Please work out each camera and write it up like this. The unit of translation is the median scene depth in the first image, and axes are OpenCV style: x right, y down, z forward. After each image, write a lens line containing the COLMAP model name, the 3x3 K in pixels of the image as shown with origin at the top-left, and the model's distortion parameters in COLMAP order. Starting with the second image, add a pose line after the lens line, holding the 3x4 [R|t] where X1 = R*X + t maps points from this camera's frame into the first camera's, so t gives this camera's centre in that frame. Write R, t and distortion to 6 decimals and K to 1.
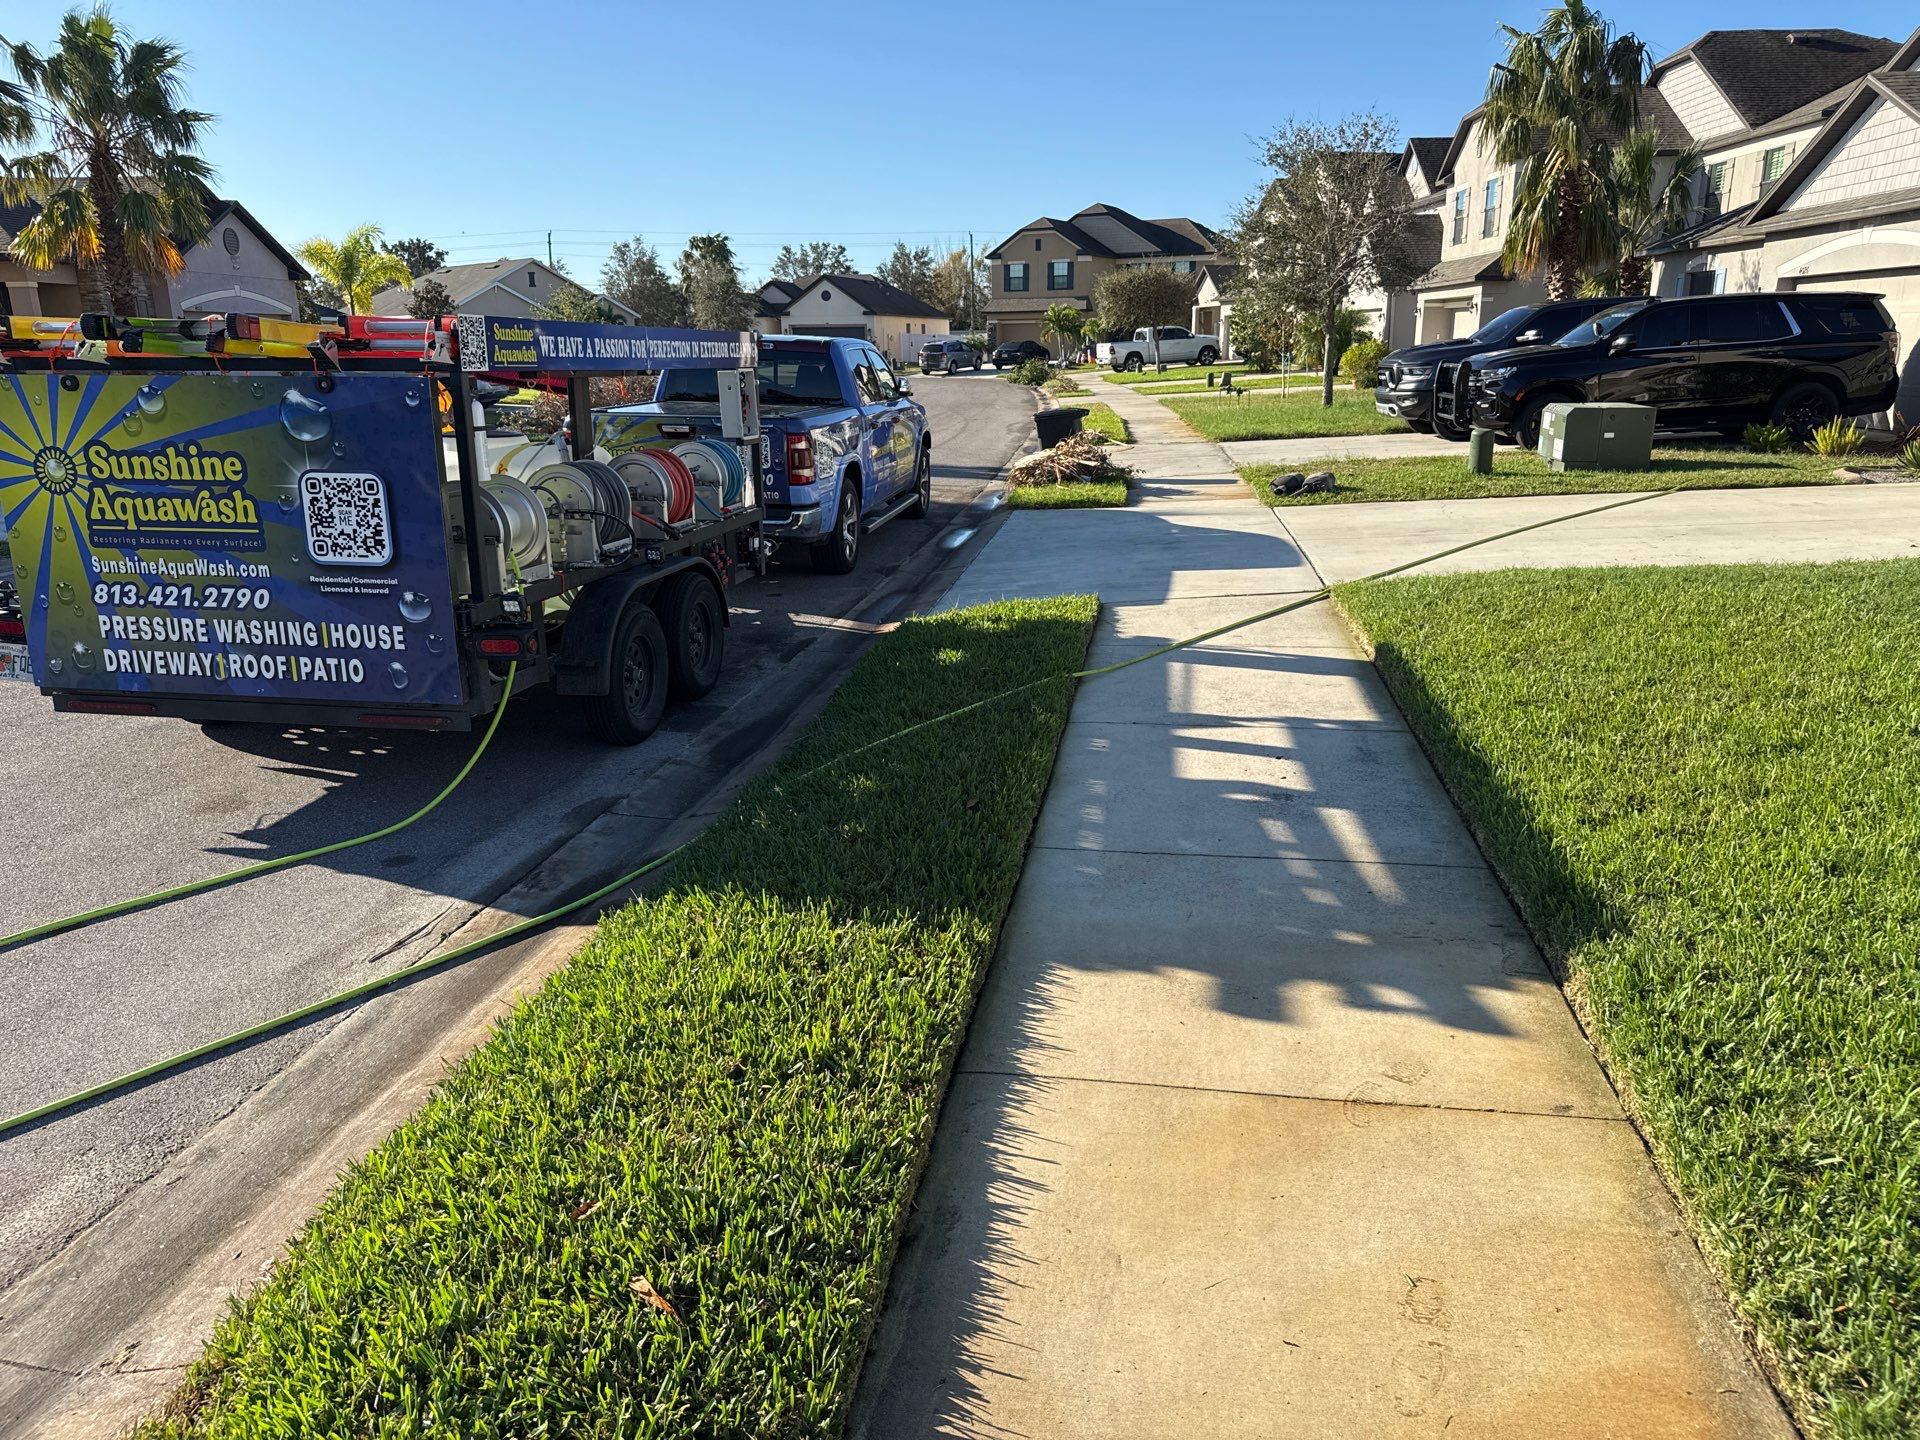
lens RADIAL K [[1372.8, 0, 949.6], [0, 1372.8, 735.5], [0, 0, 1]] dist [0.062251, -0.083604]
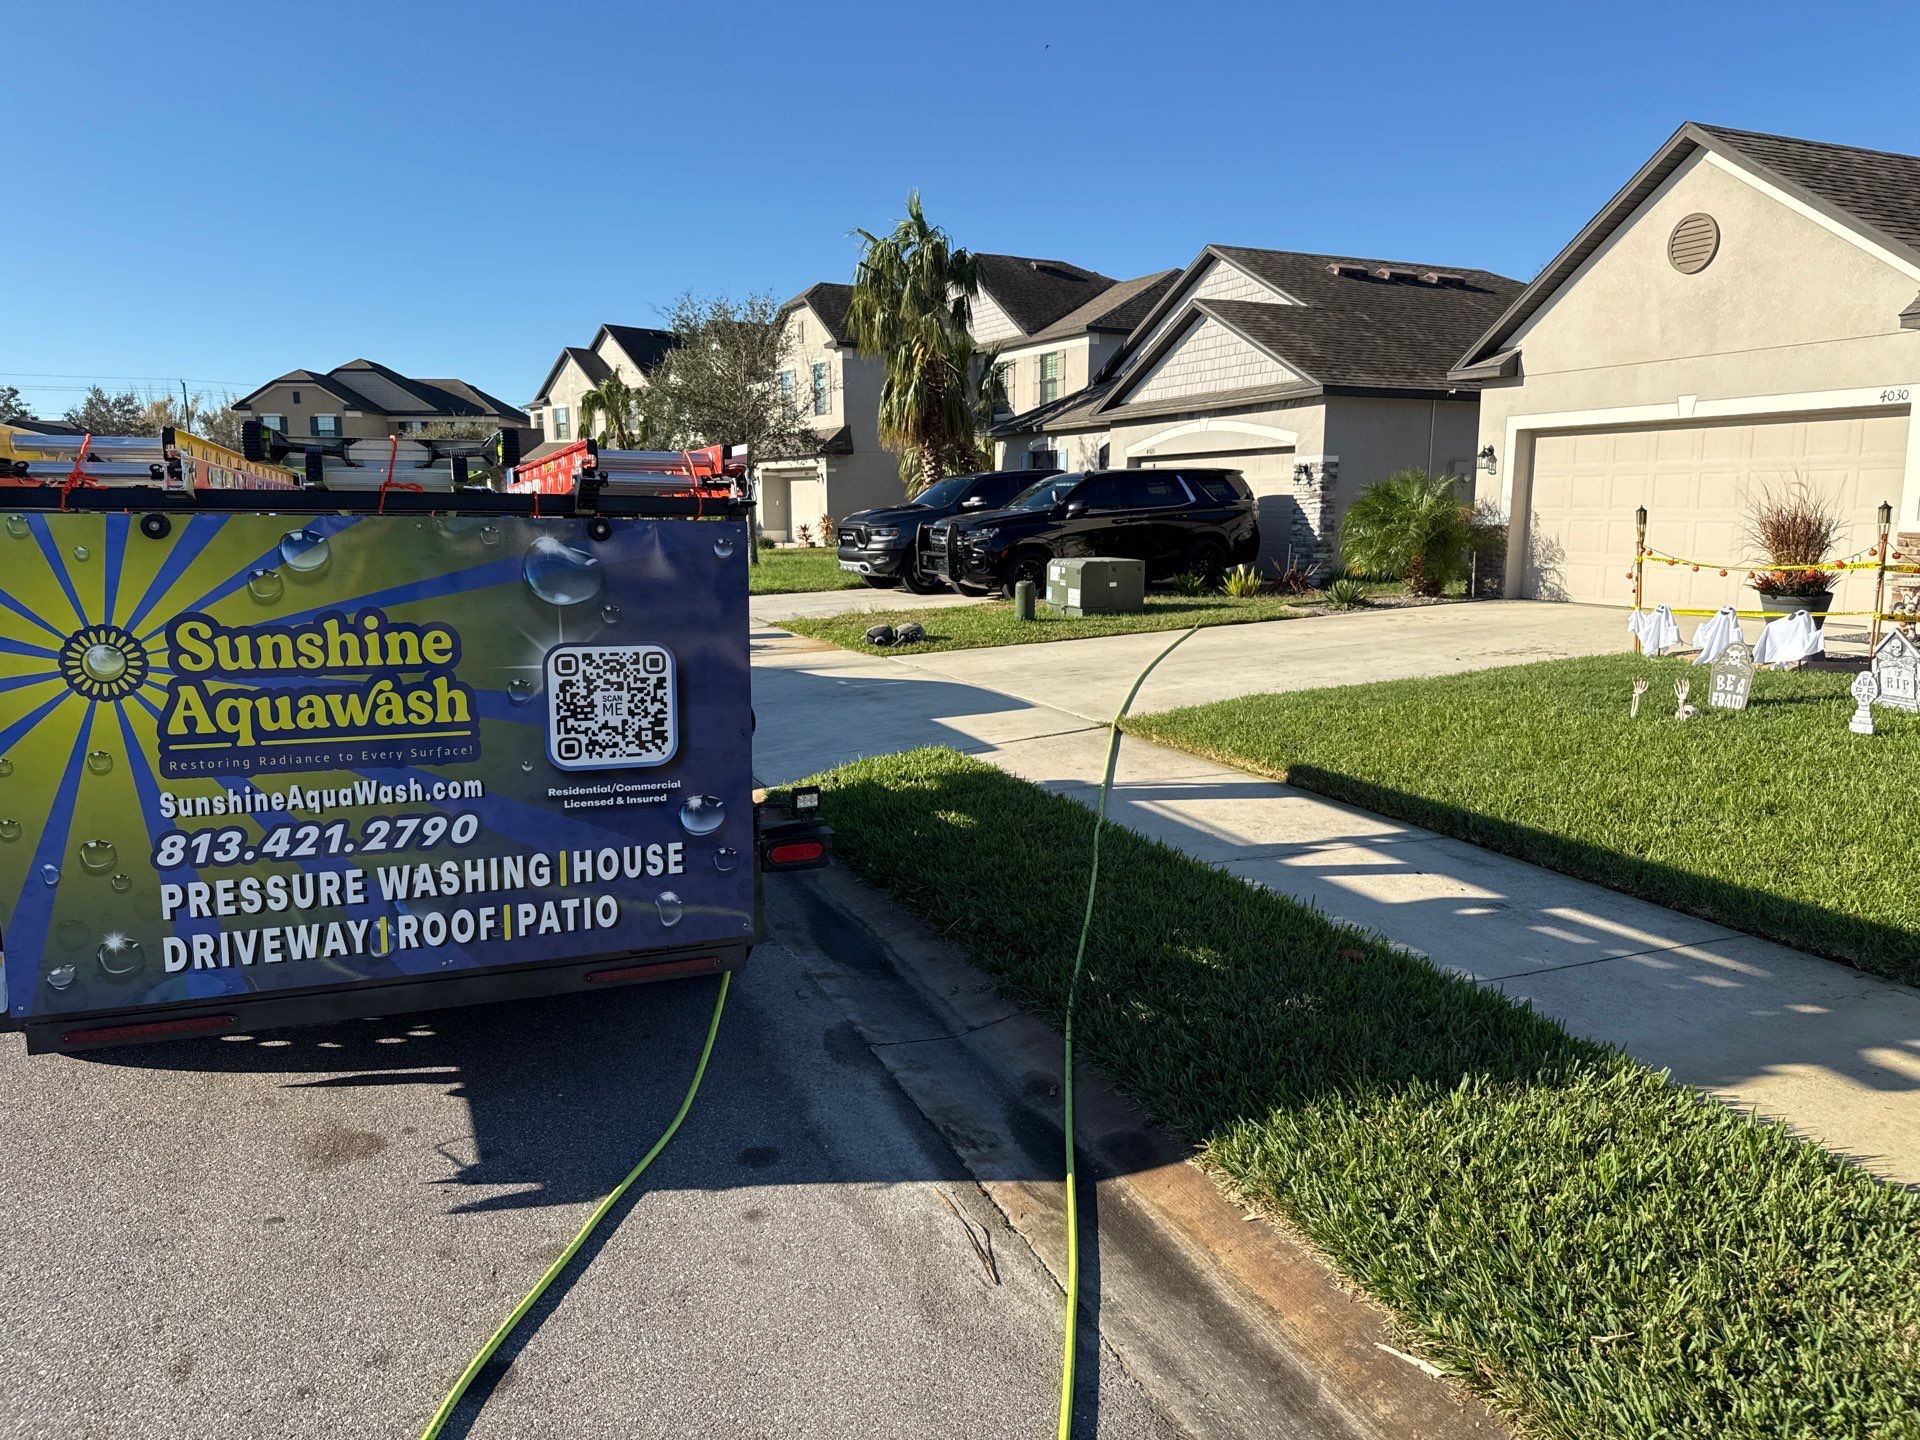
lens RADIAL K [[1372.8, 0, 966.6], [0, 1372.8, 738.7], [0, 0, 1]] dist [0.062251, -0.083604]
pose [[0.852882, -0.077404, 0.516334, -0.629450], [0.134179, 0.988228, -0.073490, -0.057607], [-0.504567, 0.131960, 0.853228, 0.268158]]
